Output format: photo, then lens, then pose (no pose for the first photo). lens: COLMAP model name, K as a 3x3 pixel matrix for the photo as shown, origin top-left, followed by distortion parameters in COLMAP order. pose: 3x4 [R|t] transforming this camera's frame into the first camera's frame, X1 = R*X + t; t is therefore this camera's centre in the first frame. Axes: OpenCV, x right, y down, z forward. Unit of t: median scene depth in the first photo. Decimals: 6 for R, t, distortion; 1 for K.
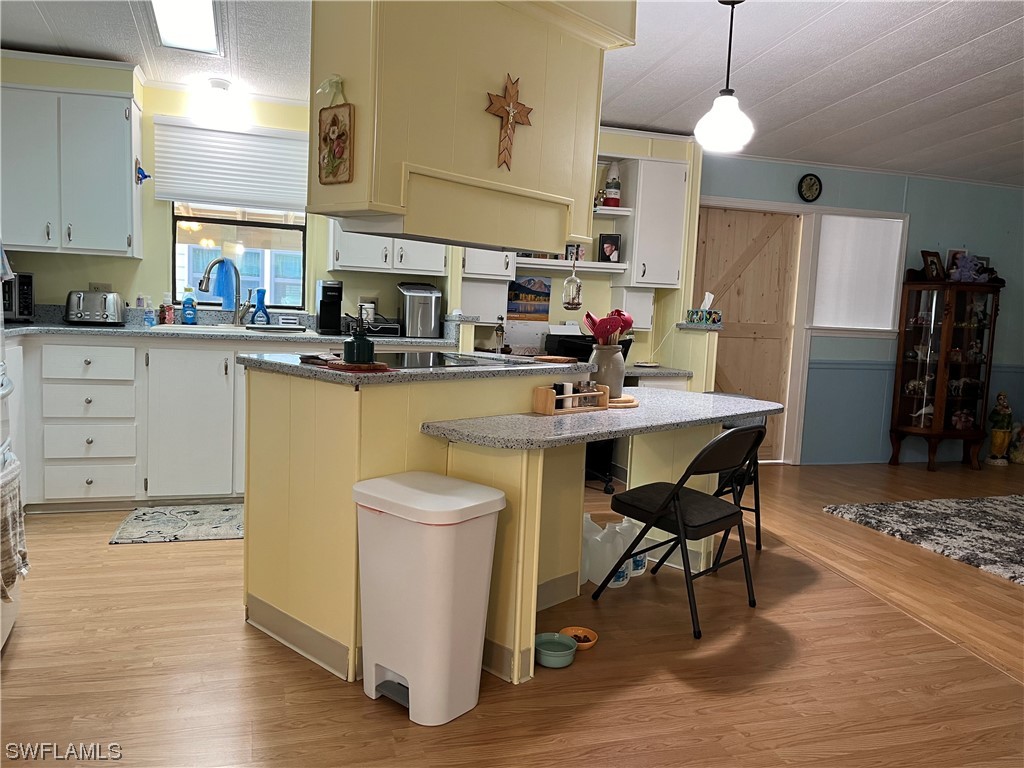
lens RADIAL K [[775.1, 0, 515.4], [0, 775.1, 389.2], [0, 0, 1]] dist [0.065414, -0.094955]
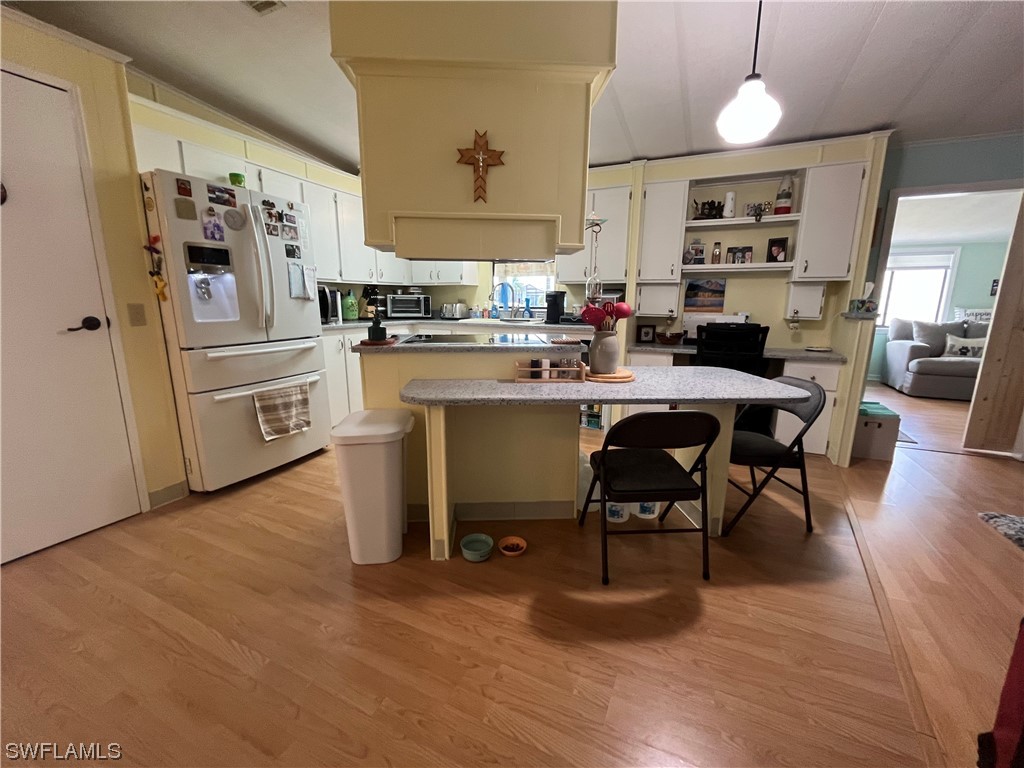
lens RADIAL K [[419.2, 0, 511.0], [0, 419.2, 384.4], [0, 0, 1]] dist [-0.003056, 0.000216]
pose [[0.726006, 0.095778, -0.680986, 0.284704], [-0.045982, 0.994798, 0.090894, -0.015477], [0.686150, -0.034677, 0.726634, 0.245611]]
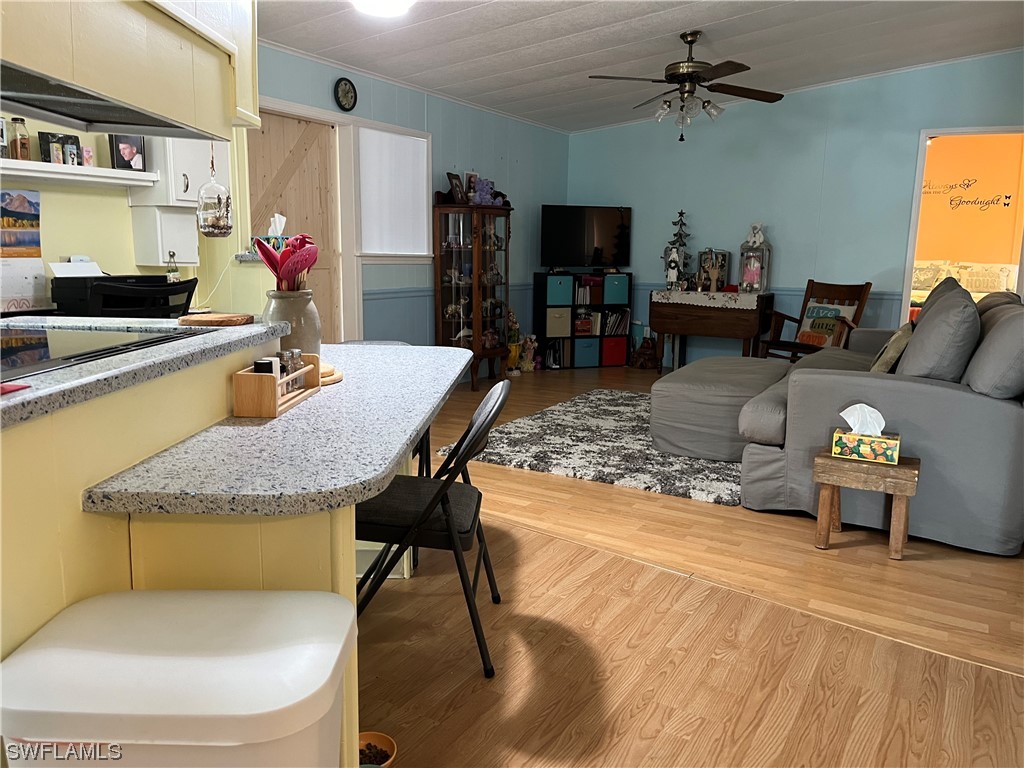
lens RADIAL K [[771.5, 0, 515.2], [0, 771.5, 383.4], [0, 0, 1]] dist [0.071755, -0.096149]
pose [[0.753380, -0.142800, 0.641893, -0.100641], [0.088476, 0.989273, 0.116239, -0.023448], [-0.651606, -0.030780, 0.757933, 0.229926]]
